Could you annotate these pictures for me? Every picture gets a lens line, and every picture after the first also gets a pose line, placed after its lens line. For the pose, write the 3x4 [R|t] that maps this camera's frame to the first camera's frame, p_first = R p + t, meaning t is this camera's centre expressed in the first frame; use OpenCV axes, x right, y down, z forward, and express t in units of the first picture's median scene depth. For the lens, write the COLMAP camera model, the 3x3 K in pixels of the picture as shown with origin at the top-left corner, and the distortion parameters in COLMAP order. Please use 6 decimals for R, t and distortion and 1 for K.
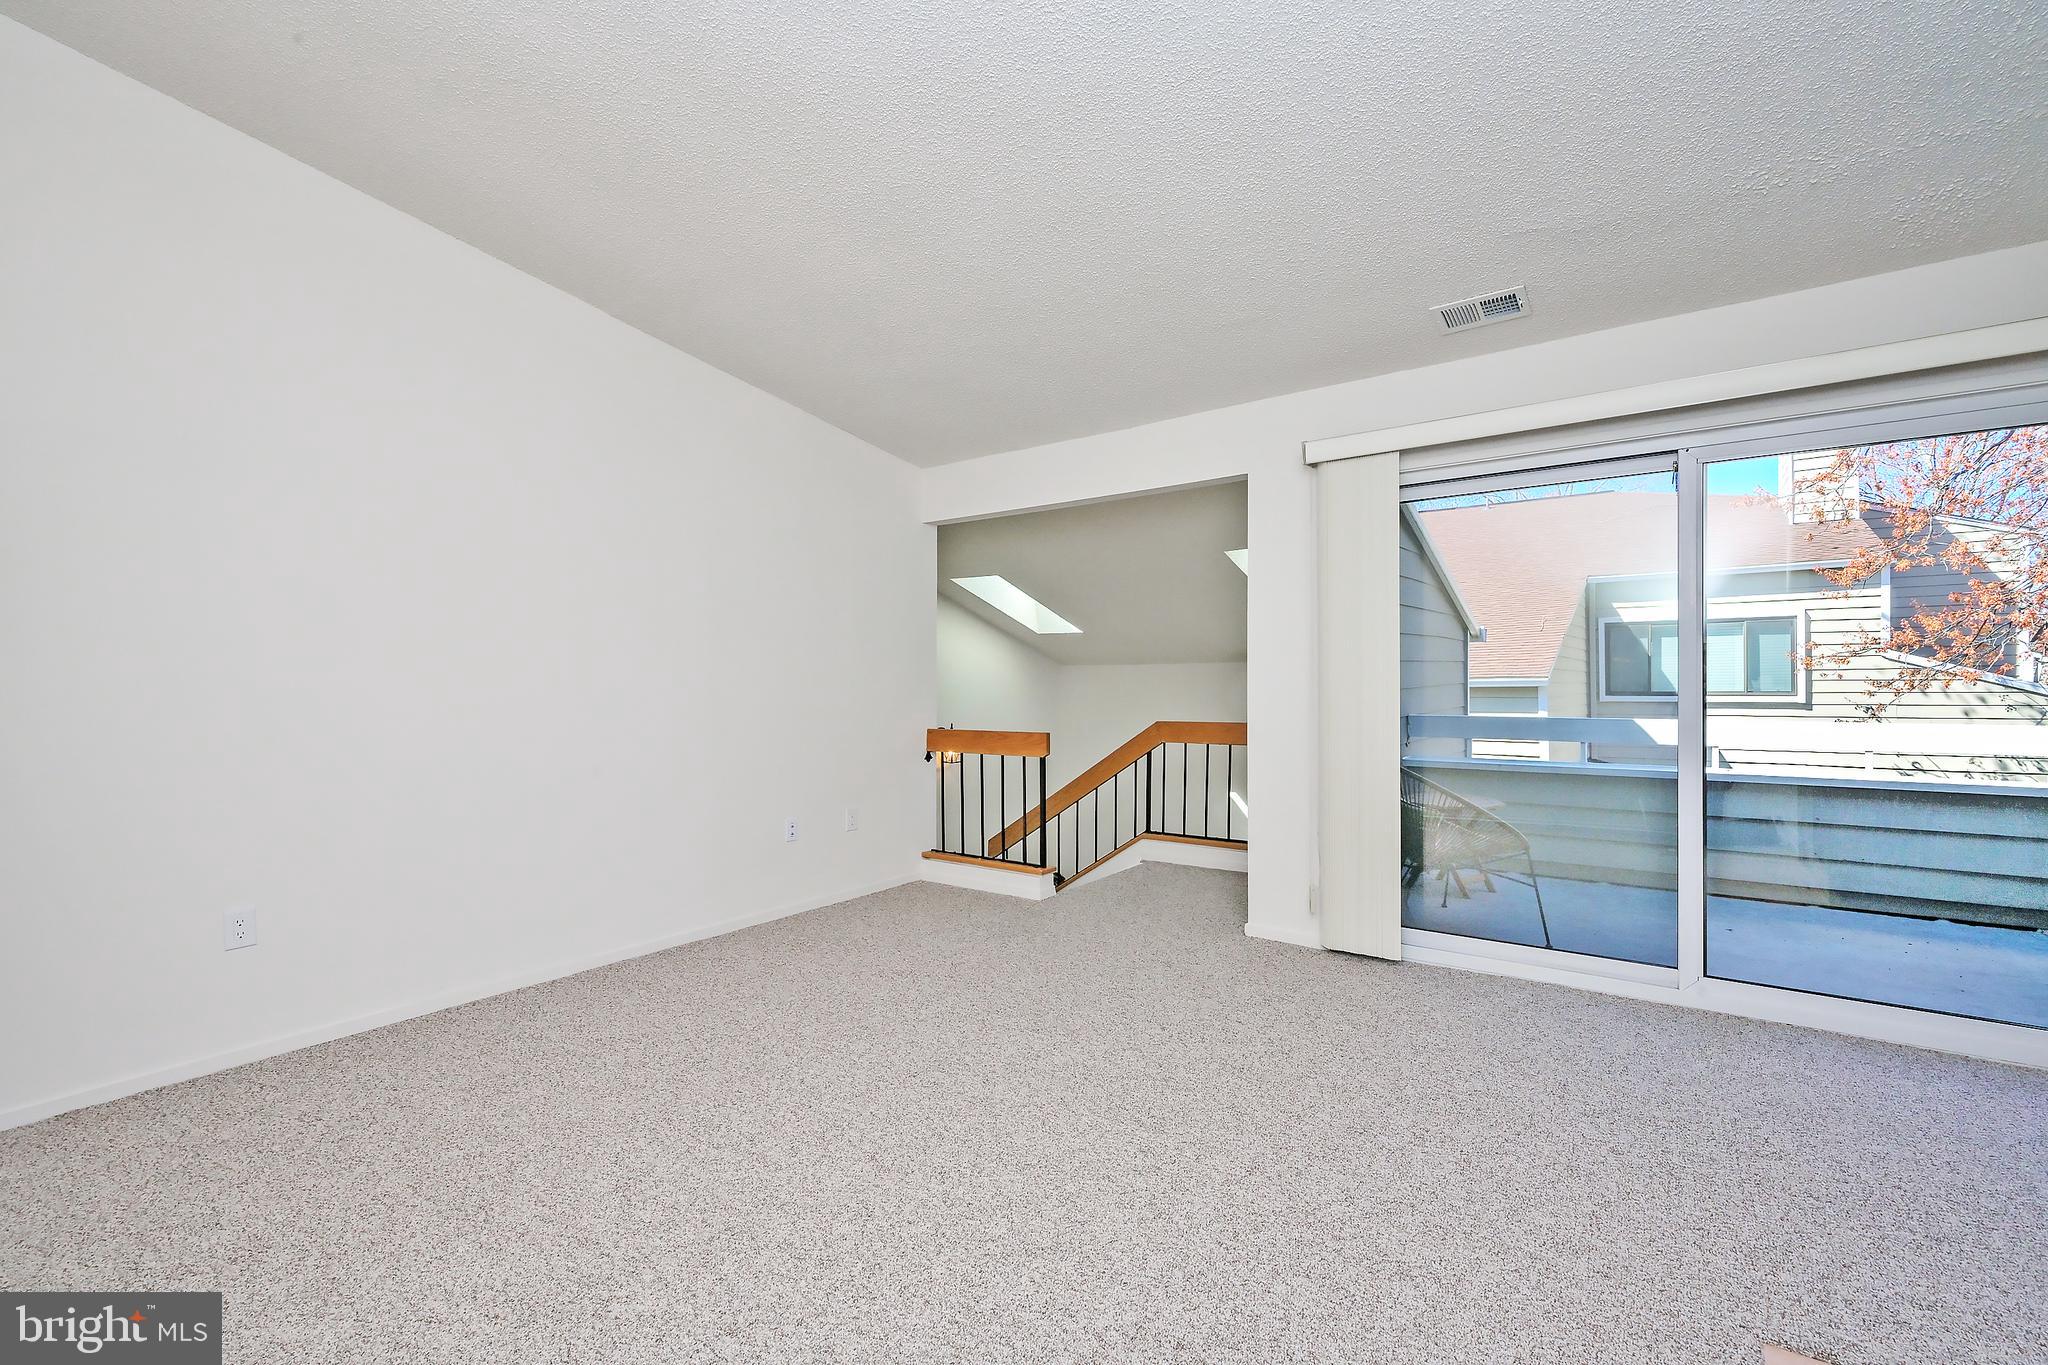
lens RADIAL K [[905.8, 0, 1024.0], [0, 905.8, 682.5], [0, 0, 1]] dist [-0.002859, -0.000182]
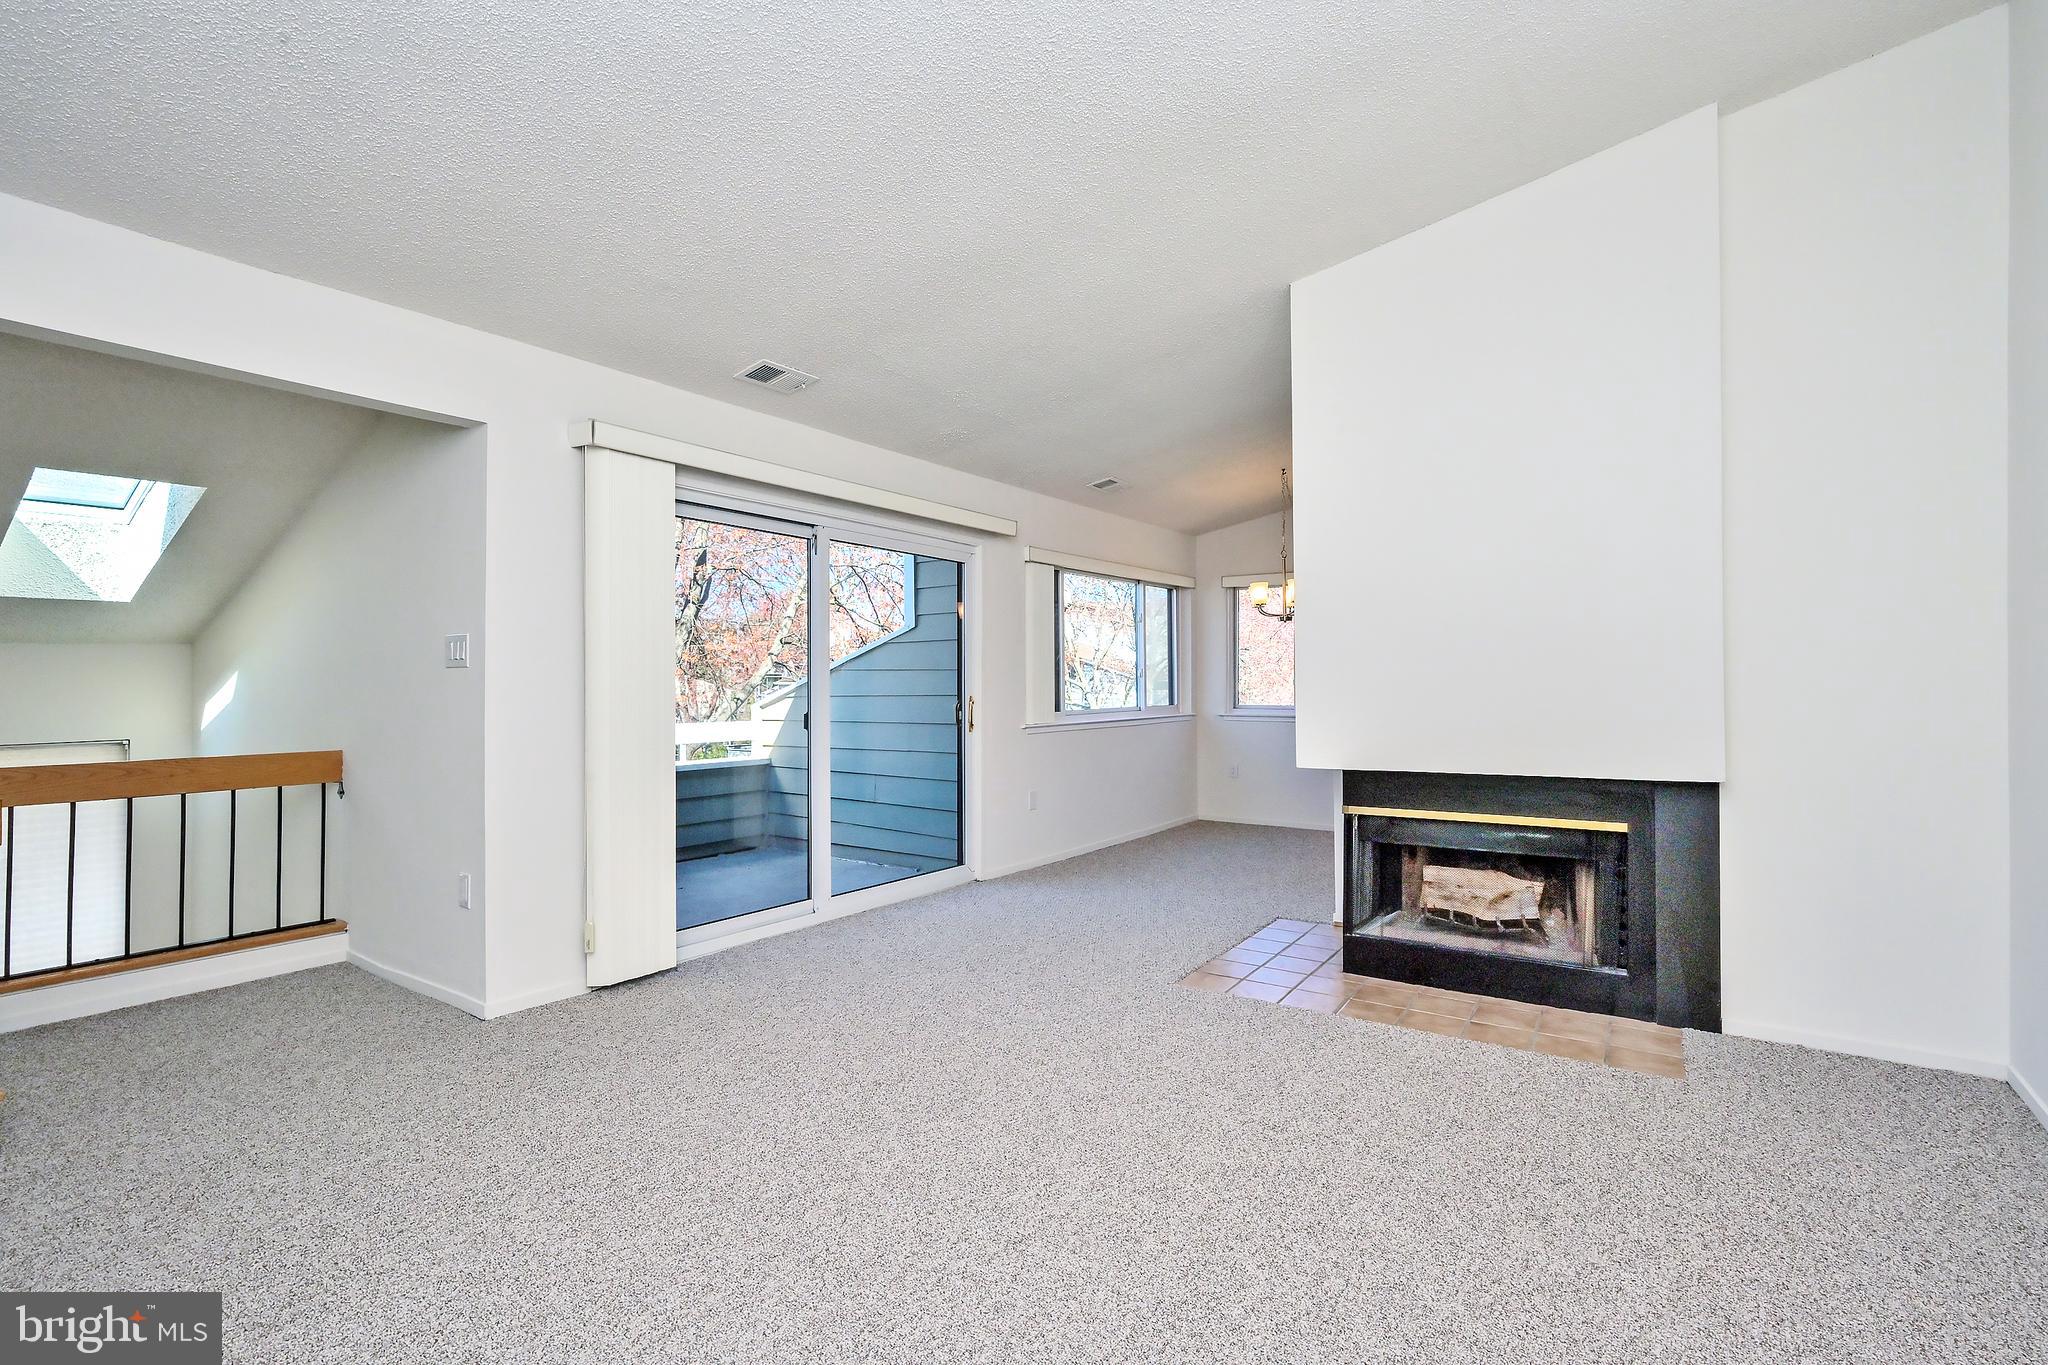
lens RADIAL K [[939.7, 0, 1024.0], [0, 939.7, 682.5], [0, 0, 1]] dist [-0.001421, -0.000327]
pose [[-0.030752, 0.015328, 0.999410, -0.620950], [0.005084, 0.999872, -0.015178, 0.007238], [-0.999514, 0.004614, -0.030826, 0.607250]]
